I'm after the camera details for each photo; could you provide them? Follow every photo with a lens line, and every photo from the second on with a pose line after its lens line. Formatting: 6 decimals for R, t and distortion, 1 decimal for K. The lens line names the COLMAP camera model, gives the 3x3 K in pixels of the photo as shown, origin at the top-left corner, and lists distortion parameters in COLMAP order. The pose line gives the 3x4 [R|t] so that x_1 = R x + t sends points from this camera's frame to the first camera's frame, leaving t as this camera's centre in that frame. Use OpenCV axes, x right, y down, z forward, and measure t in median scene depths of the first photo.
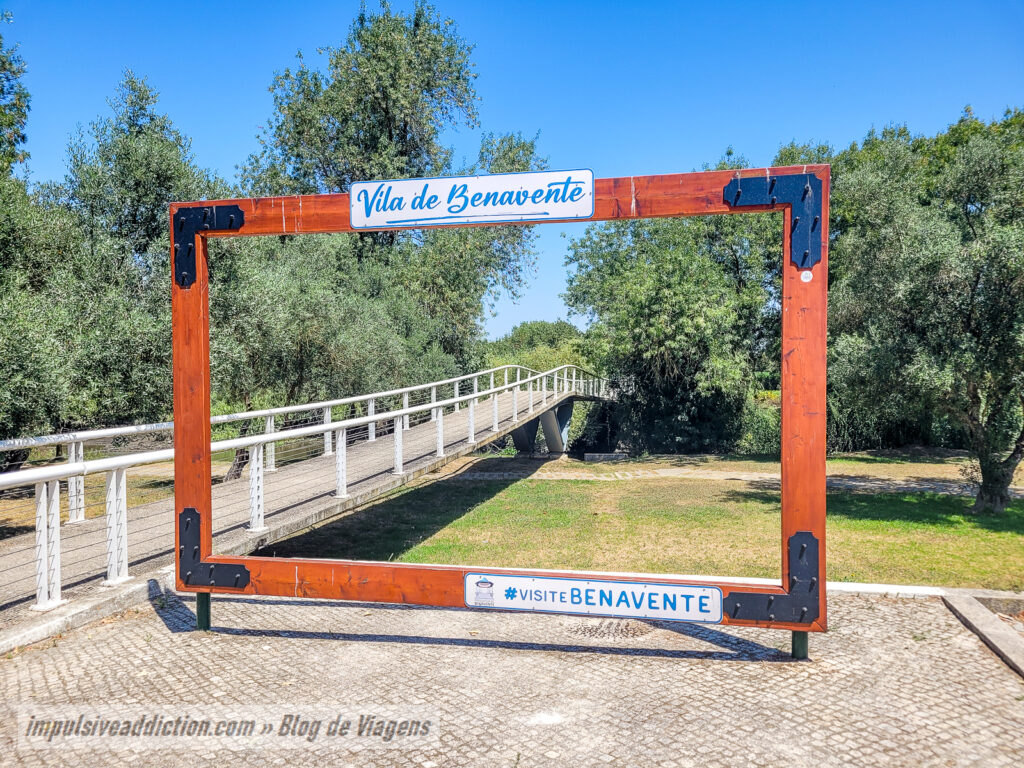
lens RADIAL K [[830.3, 0, 513.2], [0, 830.3, 389.0], [0, 0, 1]] dist [-0.000290, -0.002285]
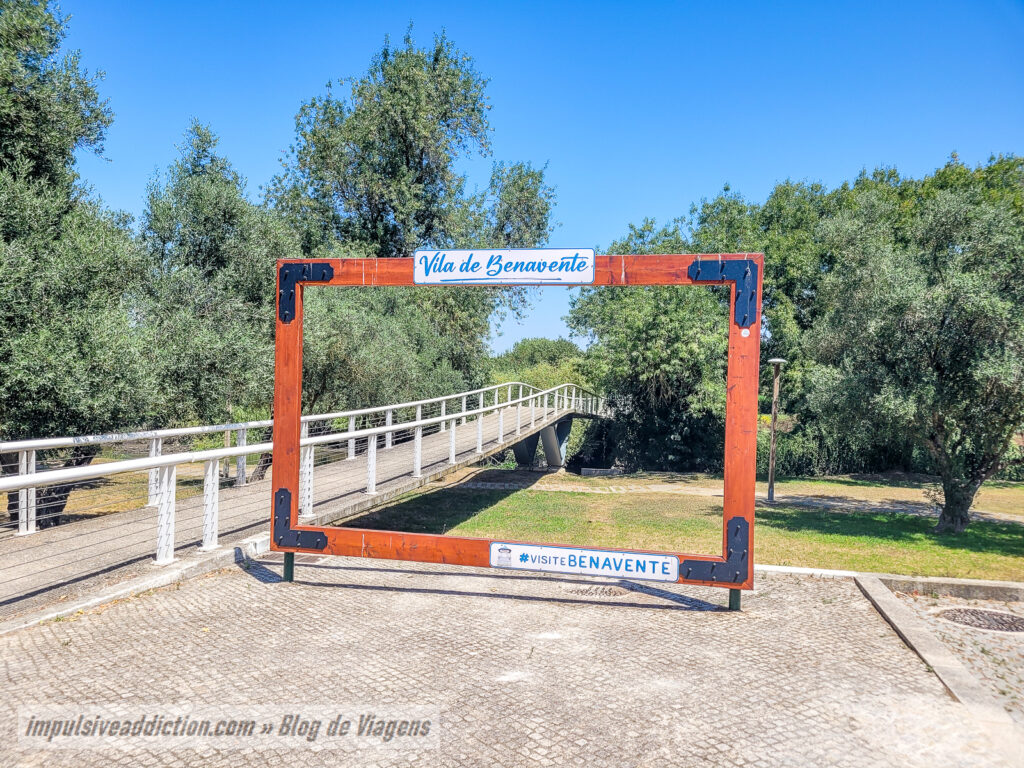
lens RADIAL K [[830.3, 0, 513.2], [0, 830.3, 389.0], [0, 0, 1]] dist [-0.000290, -0.002285]
pose [[0.999479, 0.032254, 0.000834, -0.009102], [-0.032233, 0.999308, -0.018558, -0.000834], [-0.001432, 0.018521, 0.999827, -0.105586]]
